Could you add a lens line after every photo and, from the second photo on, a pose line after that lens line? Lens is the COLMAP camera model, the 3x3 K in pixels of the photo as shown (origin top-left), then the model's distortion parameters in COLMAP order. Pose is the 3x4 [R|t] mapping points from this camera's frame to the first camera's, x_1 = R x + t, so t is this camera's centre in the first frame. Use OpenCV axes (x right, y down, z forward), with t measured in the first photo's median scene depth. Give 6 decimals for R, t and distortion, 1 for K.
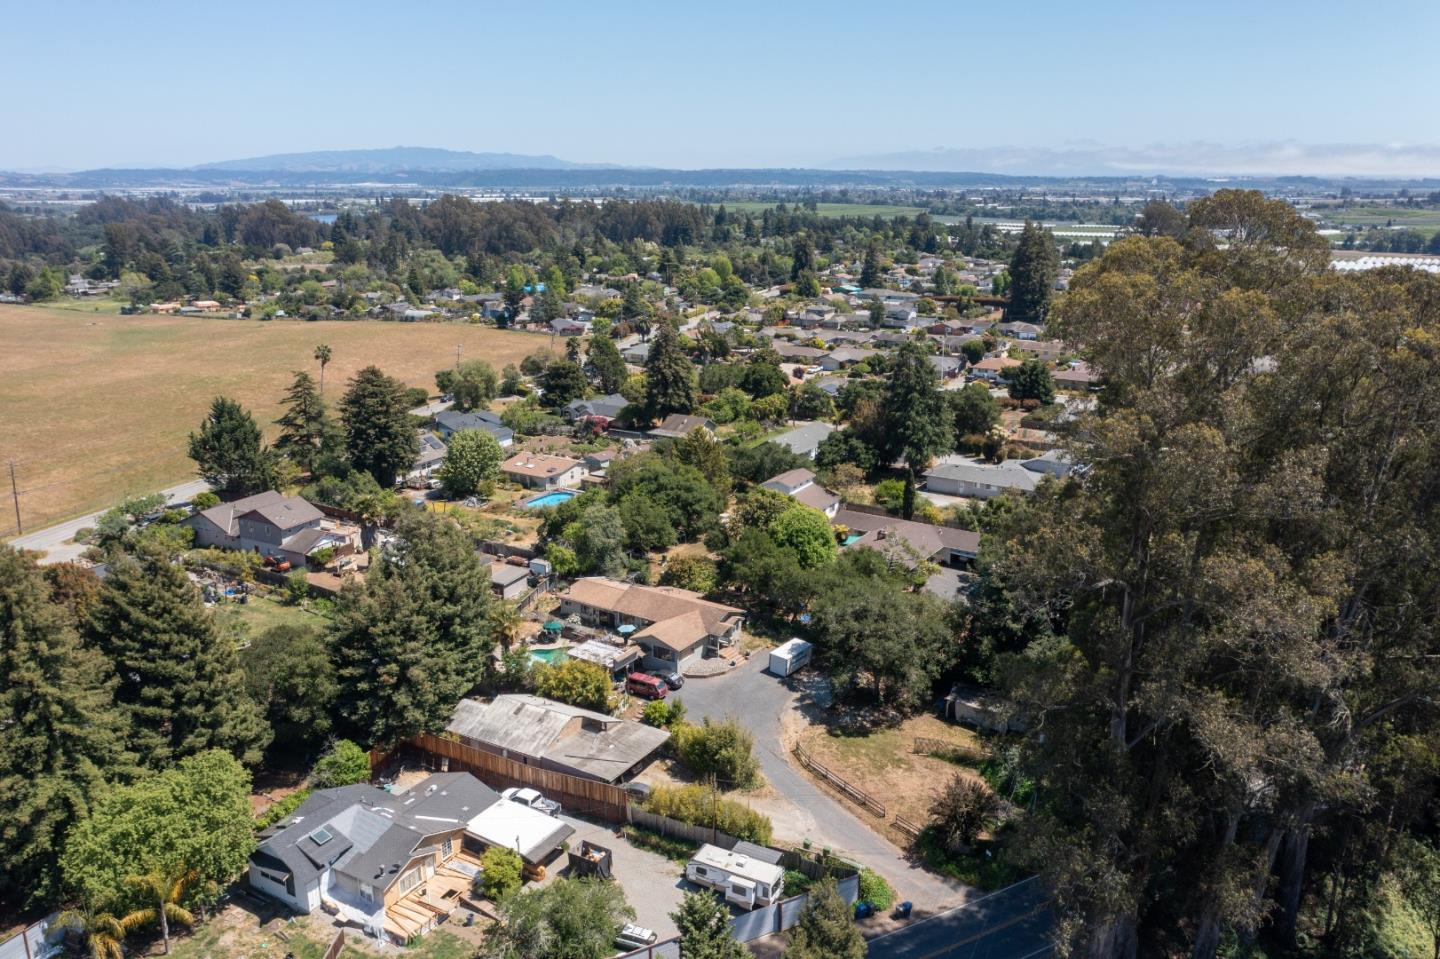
lens RADIAL K [[1130.6, 0, 715.2], [0, 1130.6, 482.7], [0, 0, 1]] dist [-0.022838, 0.007983]
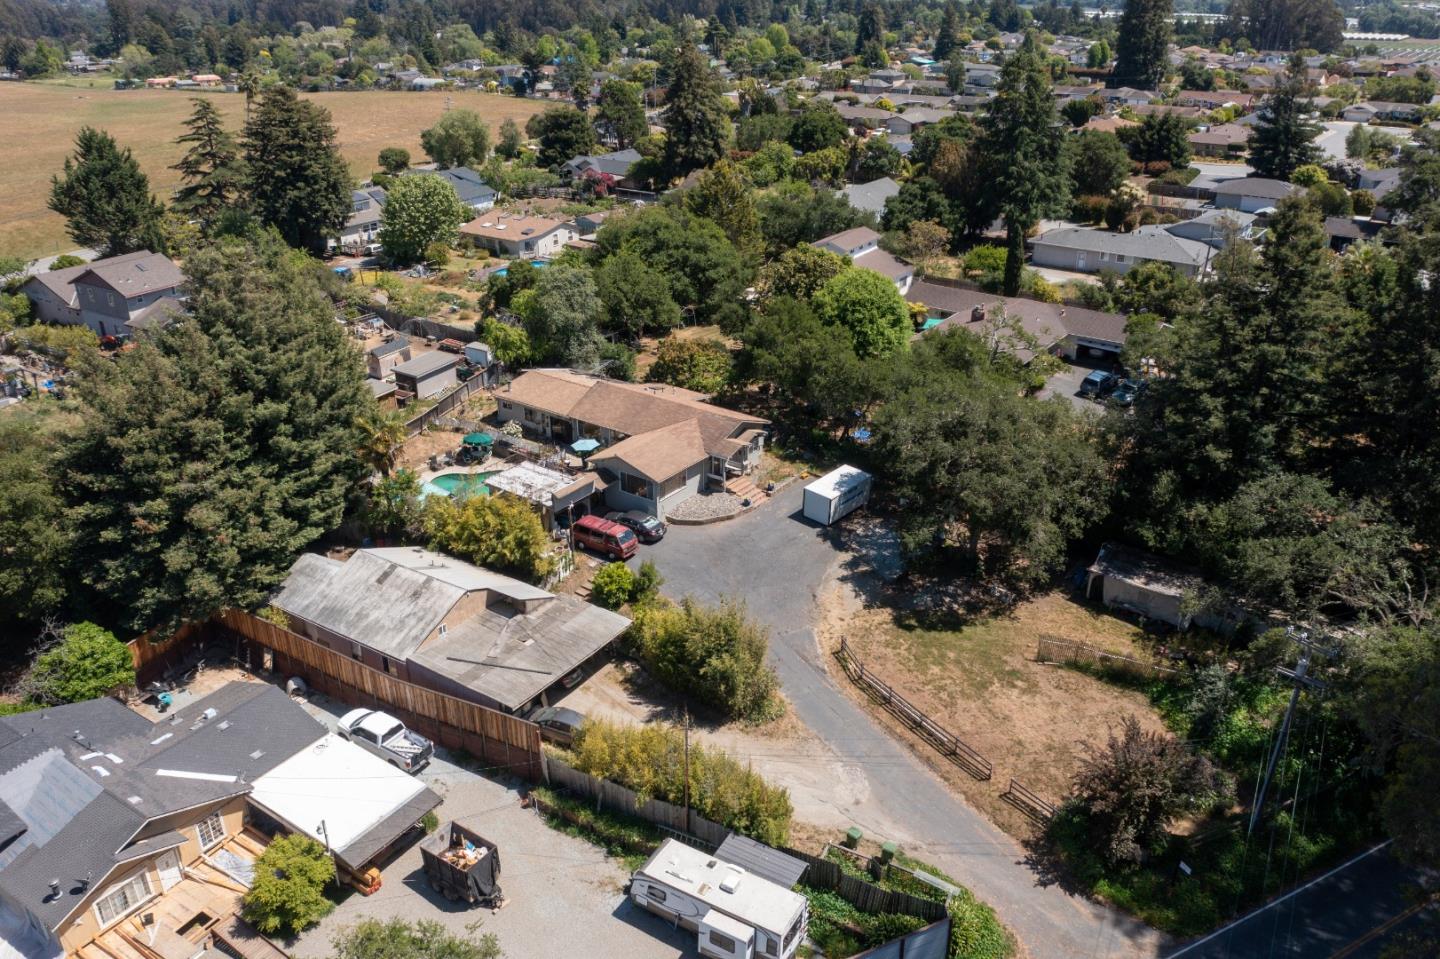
lens RADIAL K [[1130.6, 0, 713.3], [0, 1130.6, 478.8], [0, 0, 1]] dist [-0.022838, 0.007983]
pose [[0.998650, 0.020518, -0.047723, 0.025888], [-0.012579, 0.986863, 0.161067, 0.041534], [0.050401, -0.160249, 0.985789, 0.350334]]
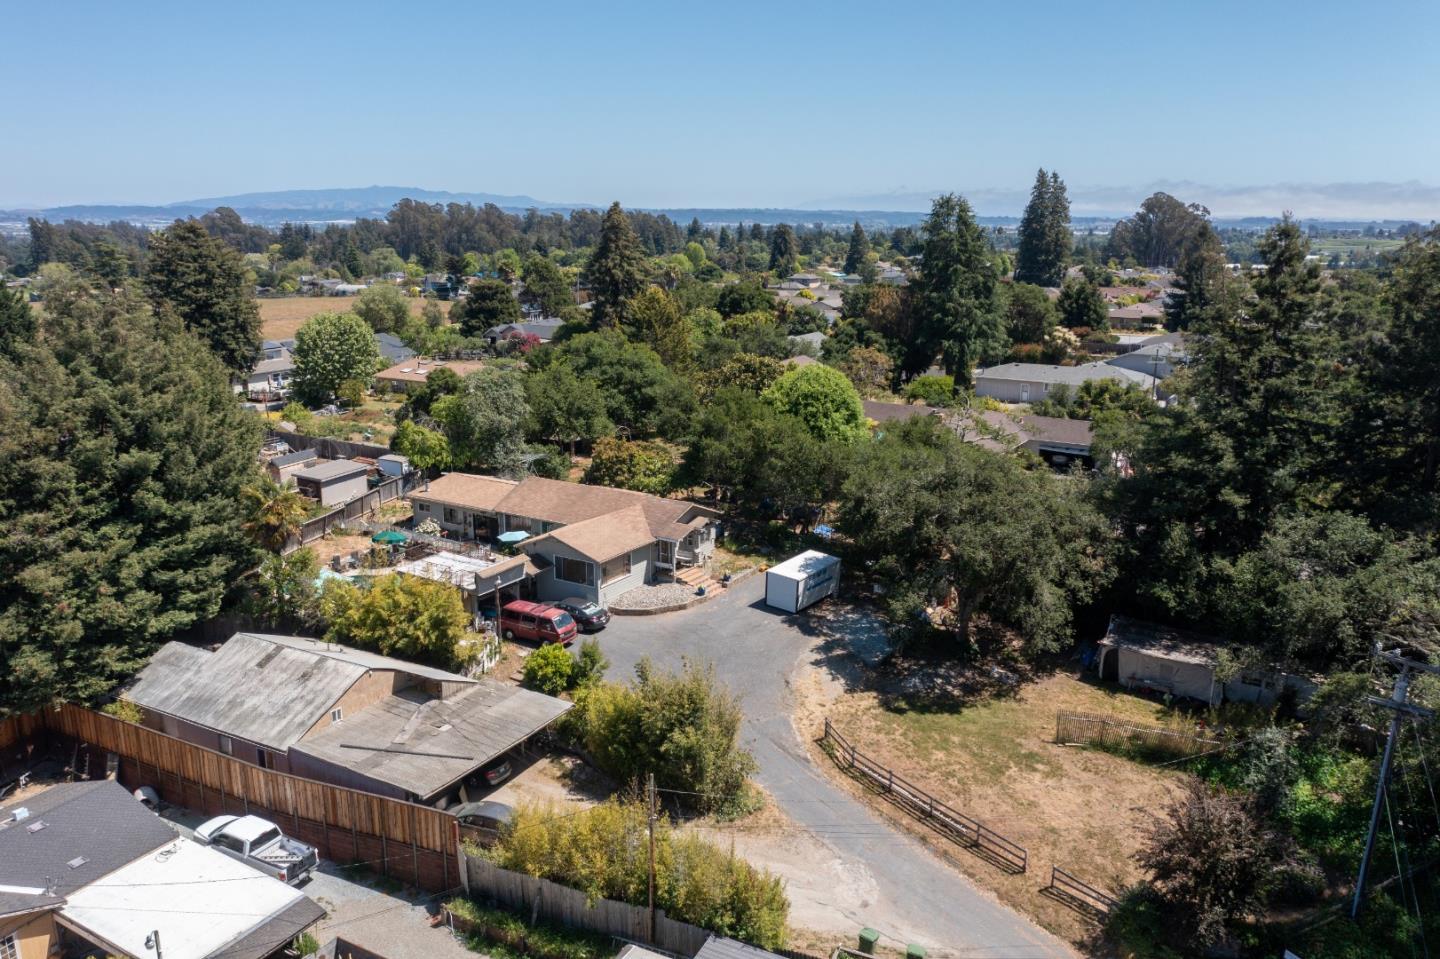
lens RADIAL K [[1130.6, 0, 713.7], [0, 1130.6, 483.0], [0, 0, 1]] dist [-0.022838, 0.007983]
pose [[0.999775, -0.001009, 0.021202, 0.010024], [0.001701, 0.999466, -0.032640, 0.117998], [-0.021158, 0.032669, 0.999242, 0.417814]]
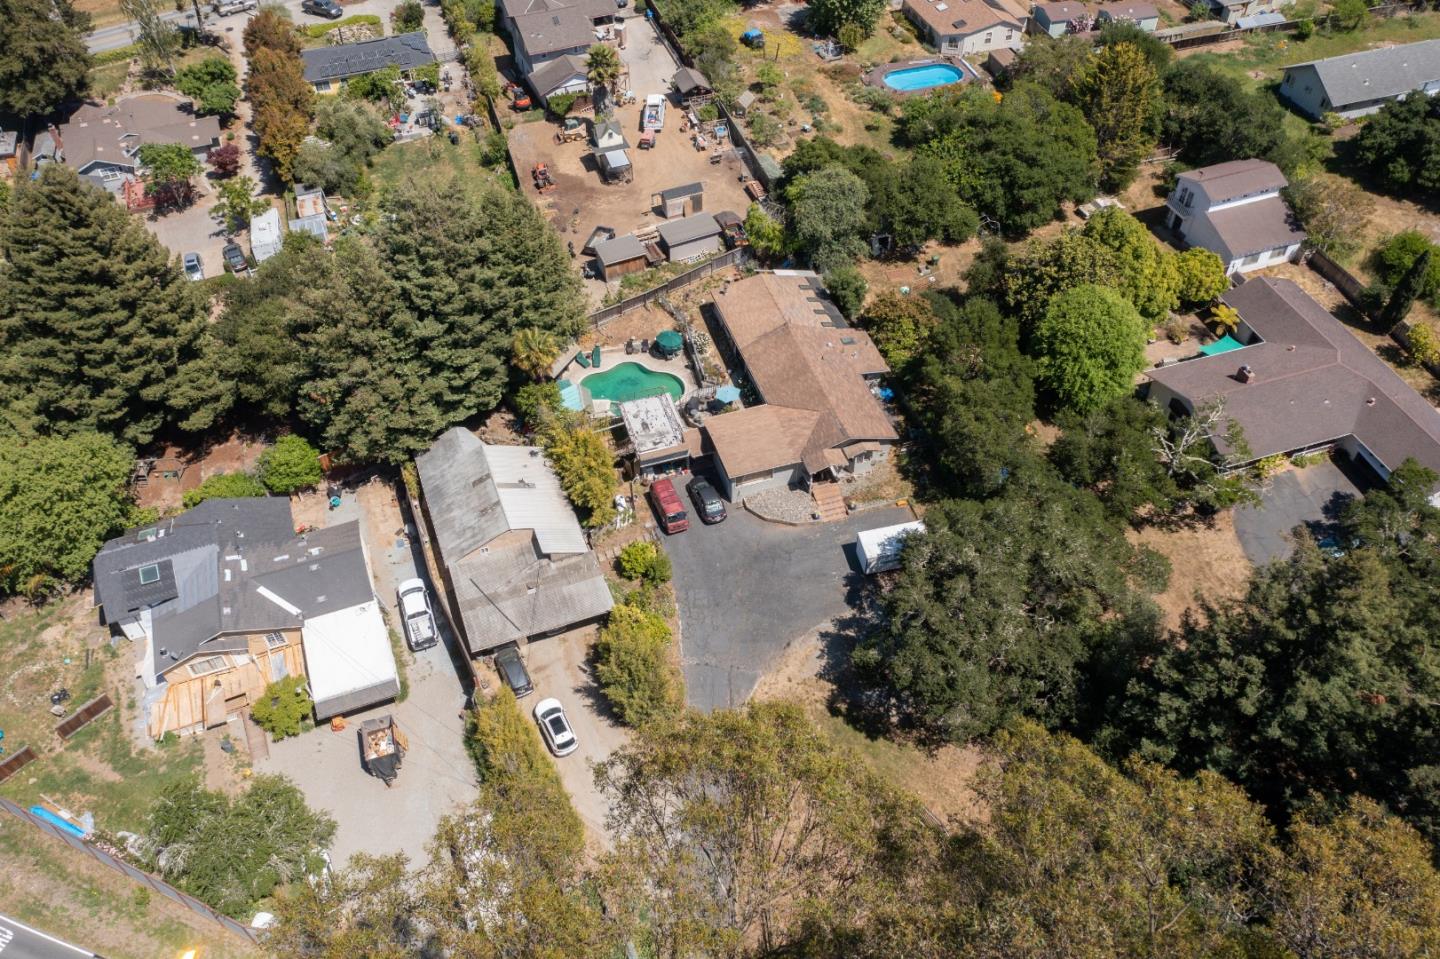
lens RADIAL K [[1130.6, 0, 723.8], [0, 1130.6, 491.6], [0, 0, 1]] dist [-0.022838, 0.007983]
pose [[0.783040, 0.459267, -0.419430, 0.238863], [-0.165995, 0.804210, 0.570694, -0.219812], [0.599411, -0.377253, 0.705965, 0.463049]]
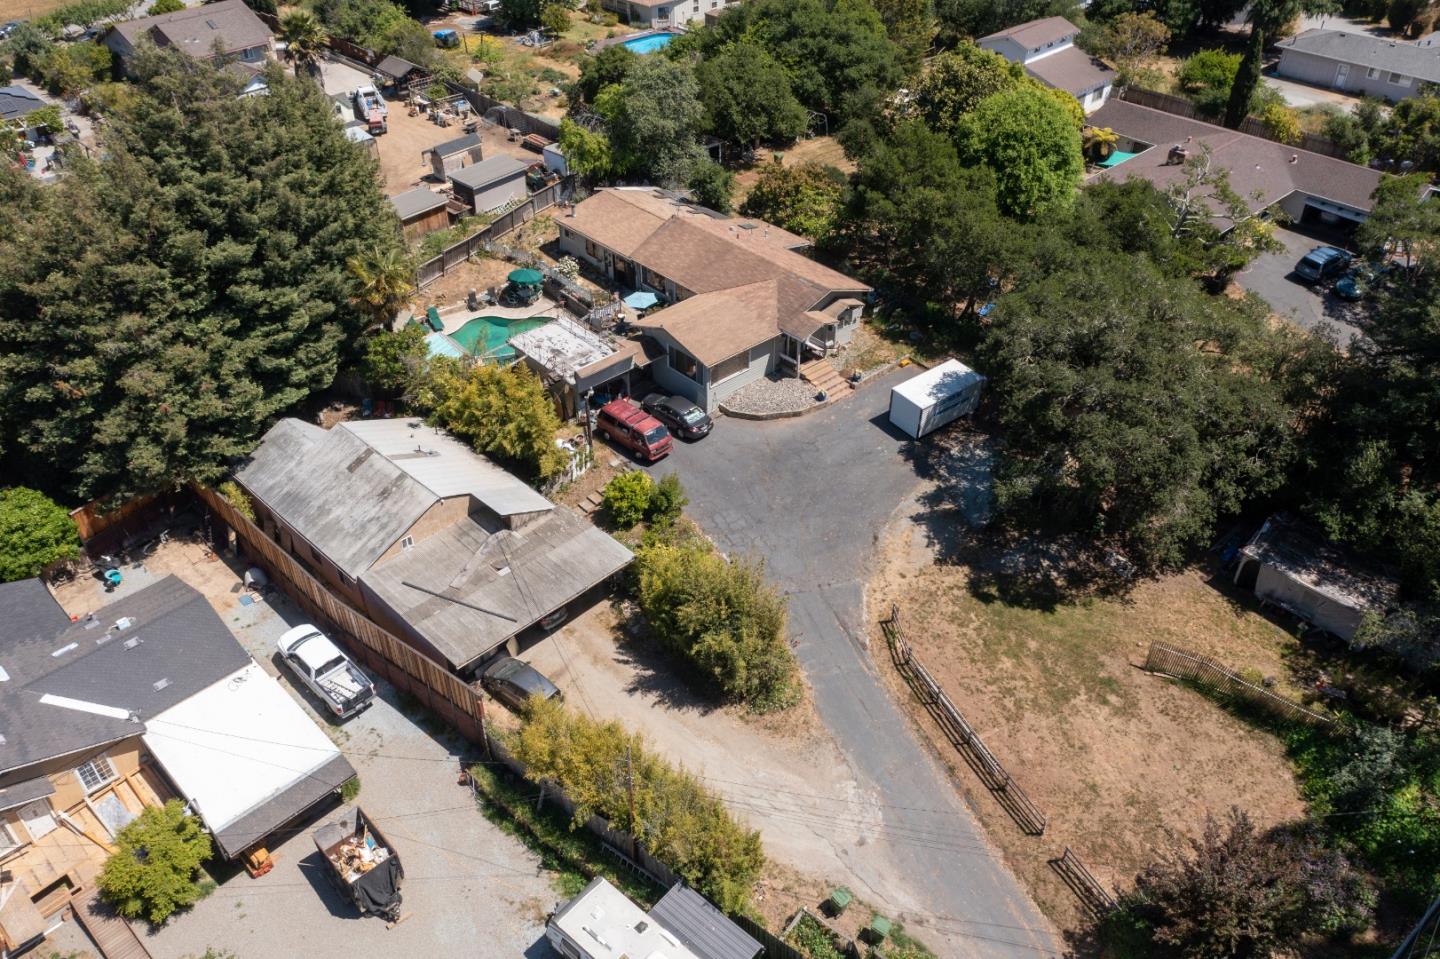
lens RADIAL K [[1130.6, 0, 713.0], [0, 1130.6, 481.6], [0, 0, 1]] dist [-0.022838, 0.007983]
pose [[0.969910, 0.147772, -0.193489, 0.069803], [-0.066610, 0.925476, 0.372905, 0.006211], [0.234174, -0.348796, 0.907471, 0.478081]]
